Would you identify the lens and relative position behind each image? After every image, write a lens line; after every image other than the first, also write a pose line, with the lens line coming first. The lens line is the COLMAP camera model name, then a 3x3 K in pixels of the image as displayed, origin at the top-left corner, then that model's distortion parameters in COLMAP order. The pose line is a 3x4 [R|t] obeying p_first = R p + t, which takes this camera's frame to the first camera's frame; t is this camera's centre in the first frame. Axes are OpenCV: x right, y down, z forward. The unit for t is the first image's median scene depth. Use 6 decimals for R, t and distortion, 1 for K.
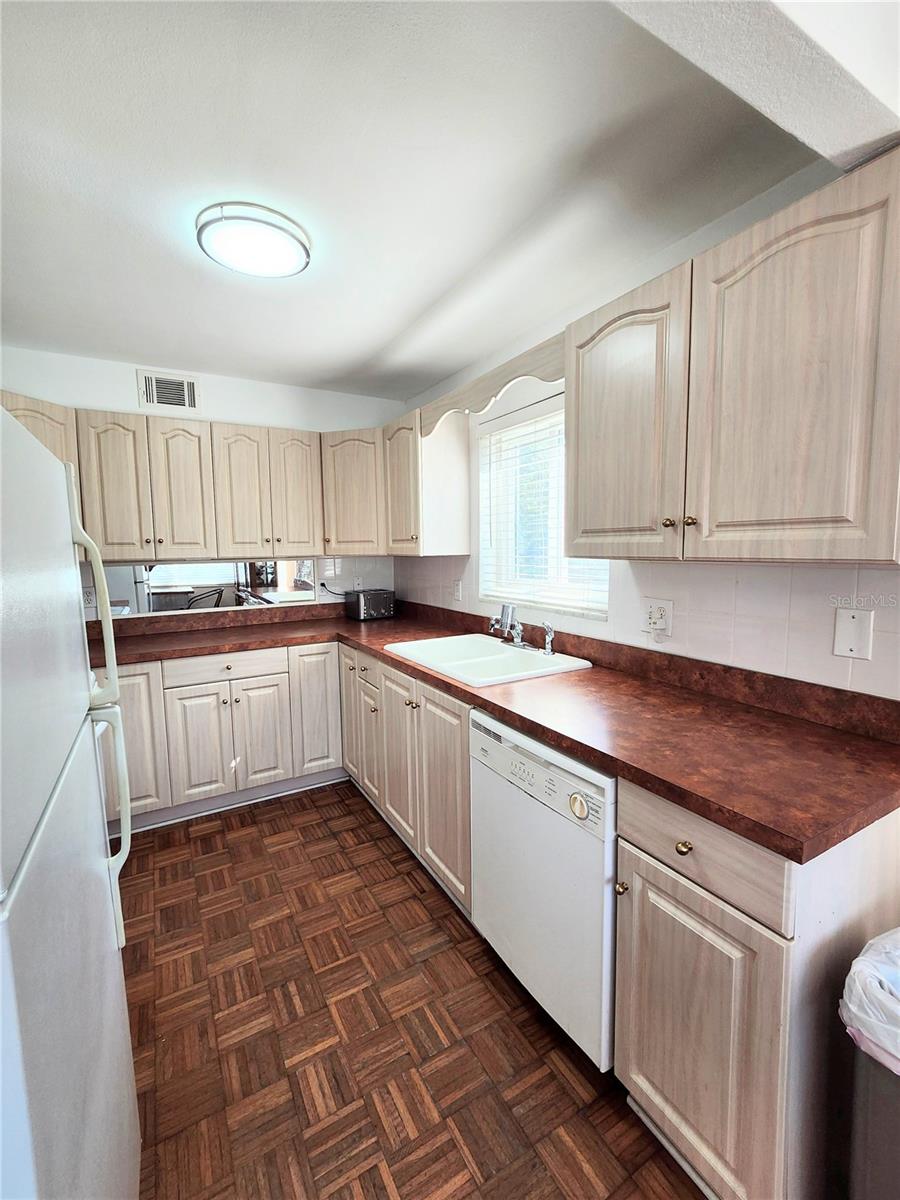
lens RADIAL K [[508.3, 0, 447.8], [0, 508.3, 594.3], [0, 0, 1]] dist [0.001486, -0.000526]
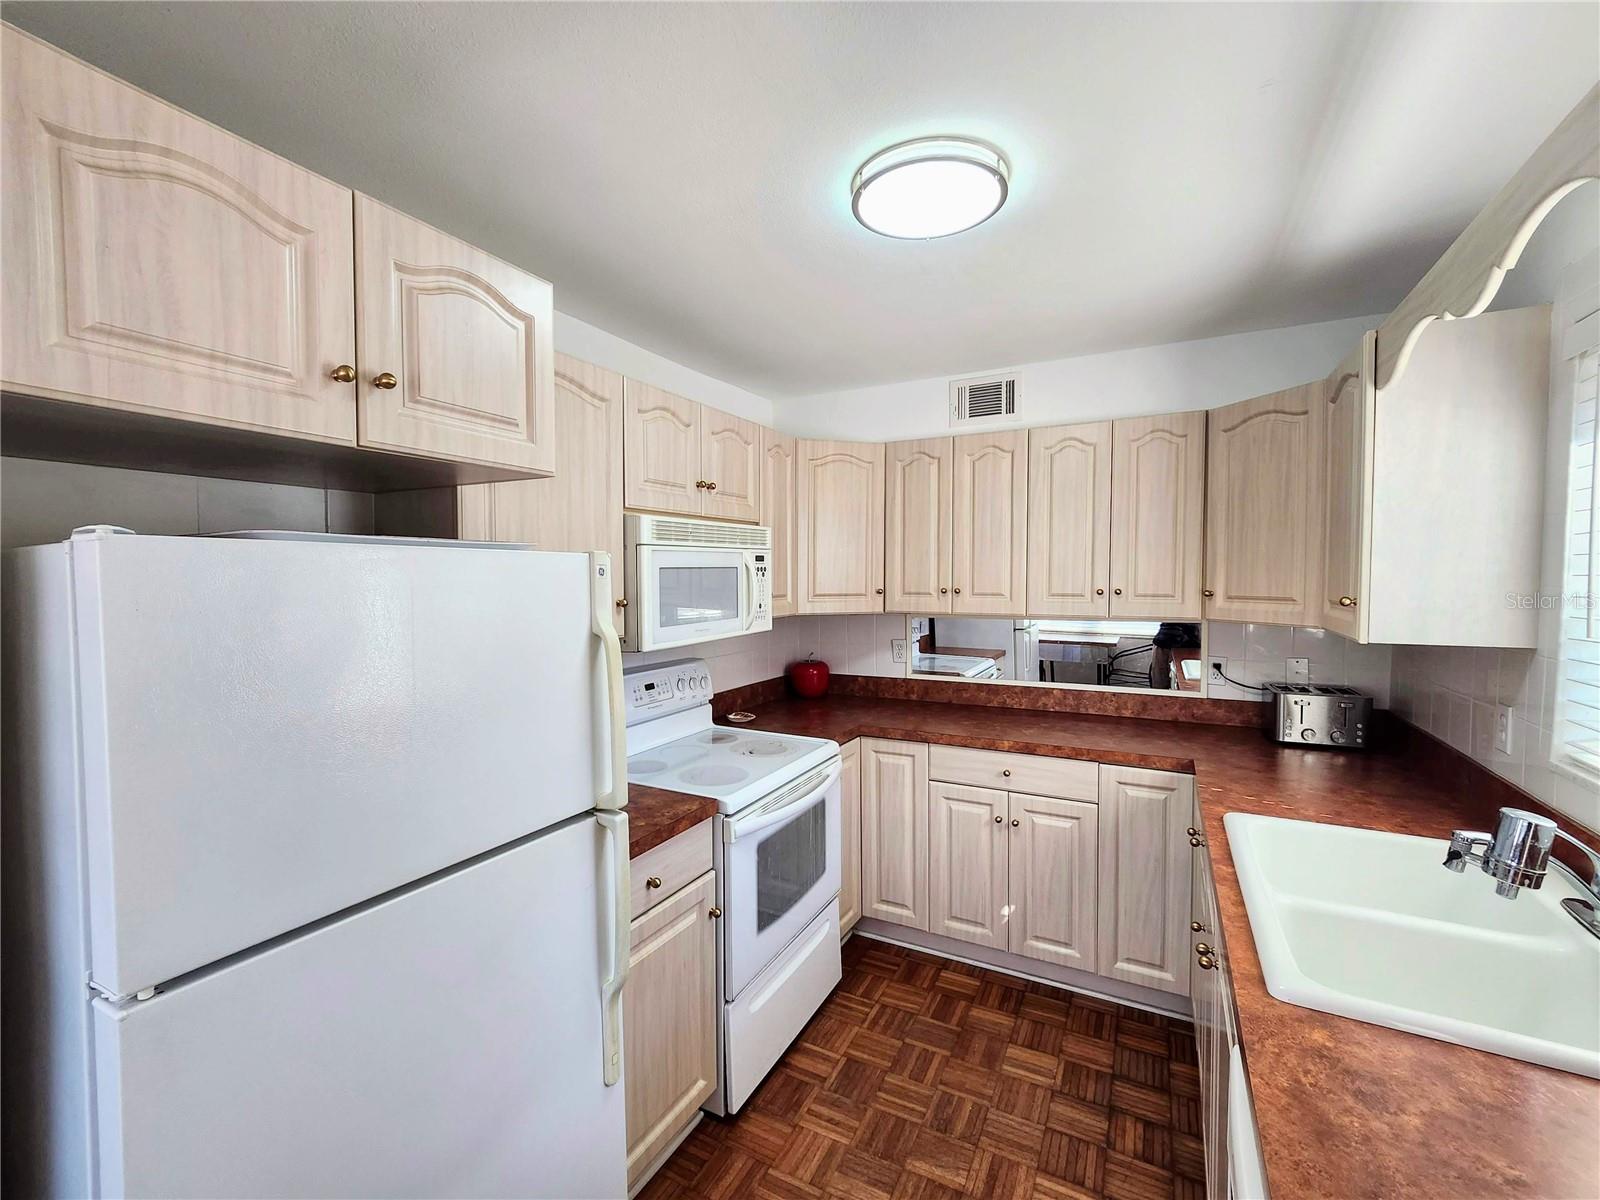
lens RADIAL K [[677.7, 0, 801.9], [0, 677.7, 605.0], [0, 0, 1]] dist [0.001486, -0.000526]
pose [[0.536088, 0.051186, -0.842609, 0.197555], [-0.086104, 0.996270, 0.005739, -0.069579], [0.839760, 0.069476, 0.538495, 0.236567]]
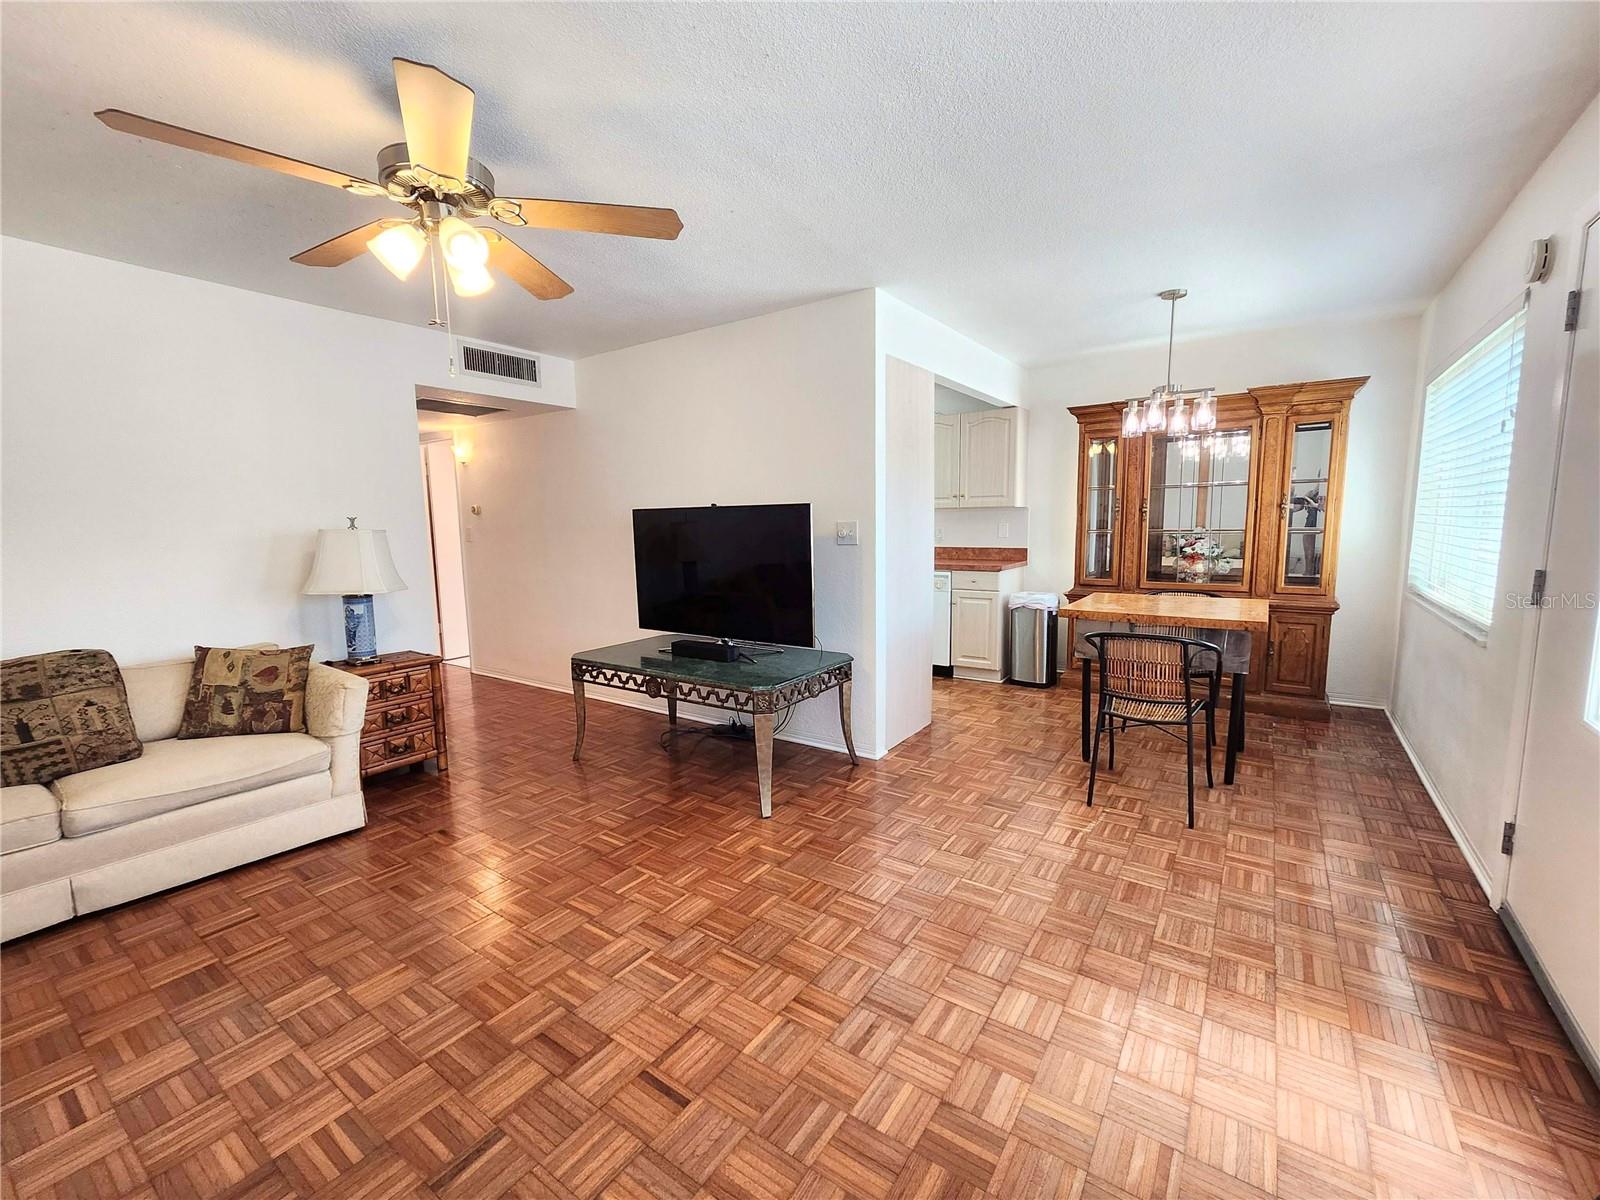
lens RADIAL K [[677.7, 0, 802.1], [0, 677.7, 600.5], [0, 0, 1]] dist [0.001486, -0.000526]
pose [[0.900558, -0.042399, 0.432663, -0.604962], [0.033039, 0.999029, 0.029131, 0.094105], [-0.433478, -0.011939, 0.901085, -0.635306]]
